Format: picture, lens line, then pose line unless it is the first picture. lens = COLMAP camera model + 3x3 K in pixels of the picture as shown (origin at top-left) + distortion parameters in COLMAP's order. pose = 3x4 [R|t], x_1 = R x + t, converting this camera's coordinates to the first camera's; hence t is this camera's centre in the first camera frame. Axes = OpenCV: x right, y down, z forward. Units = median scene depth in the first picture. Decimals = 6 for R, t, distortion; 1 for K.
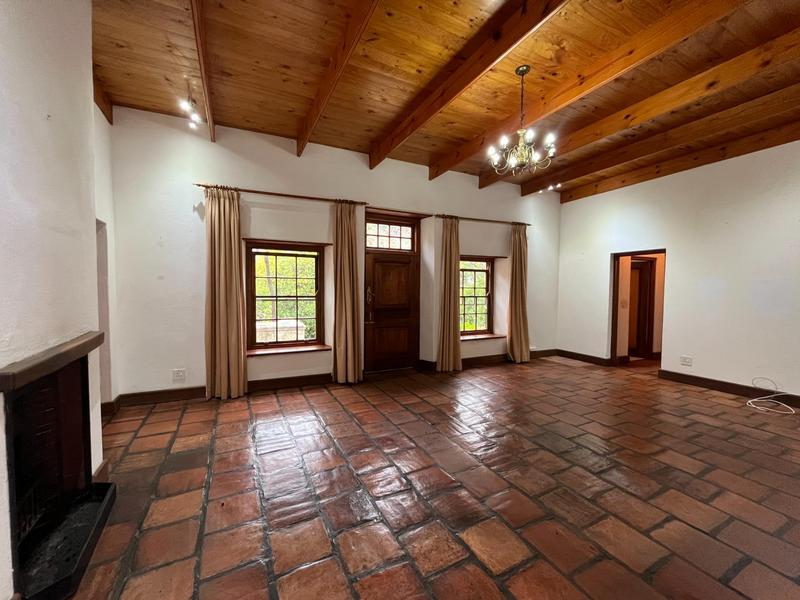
lens RADIAL K [[322.9, 0, 400.3], [0, 322.9, 302.4], [0, 0, 1]] dist [-0.002208, 0.000034]
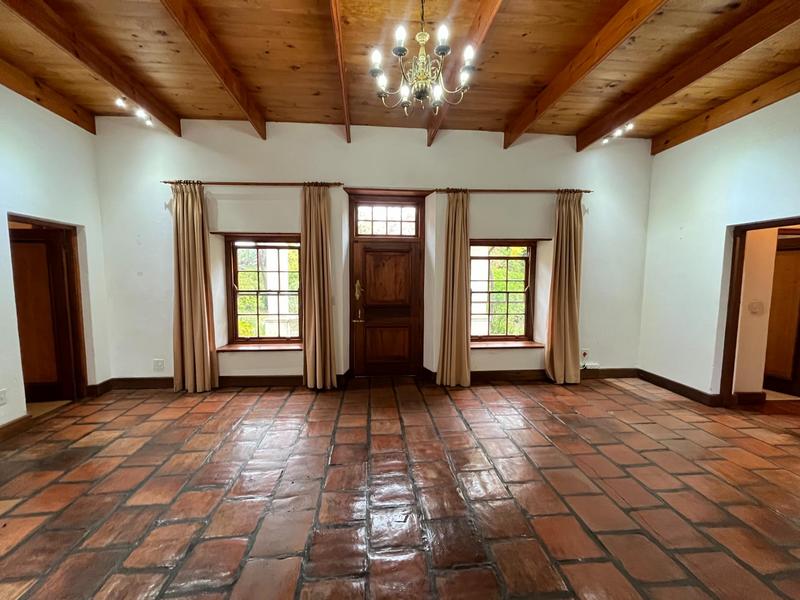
lens RADIAL K [[322.9, 0, 400.3], [0, 322.9, 302.4], [0, 0, 1]] dist [-0.002208, 0.000034]
pose [[0.933881, 0.026947, -0.356567, 0.311862], [-0.012774, 0.999034, 0.042046, -0.025806], [0.357355, -0.034711, 0.933323, 0.213414]]
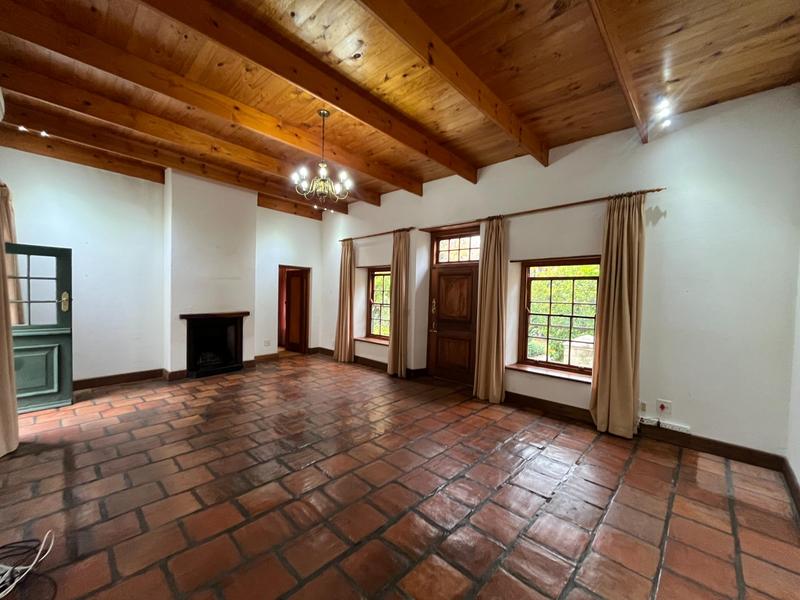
lens RADIAL K [[322.9, 0, 400.3], [0, 322.9, 302.4], [0, 0, 1]] dist [-0.002208, 0.000034]
pose [[0.363637, 0.026888, -0.931153, 0.857122], [-0.062845, 0.998014, 0.004276, -0.031267], [0.929418, 0.056963, 0.364605, 0.471982]]
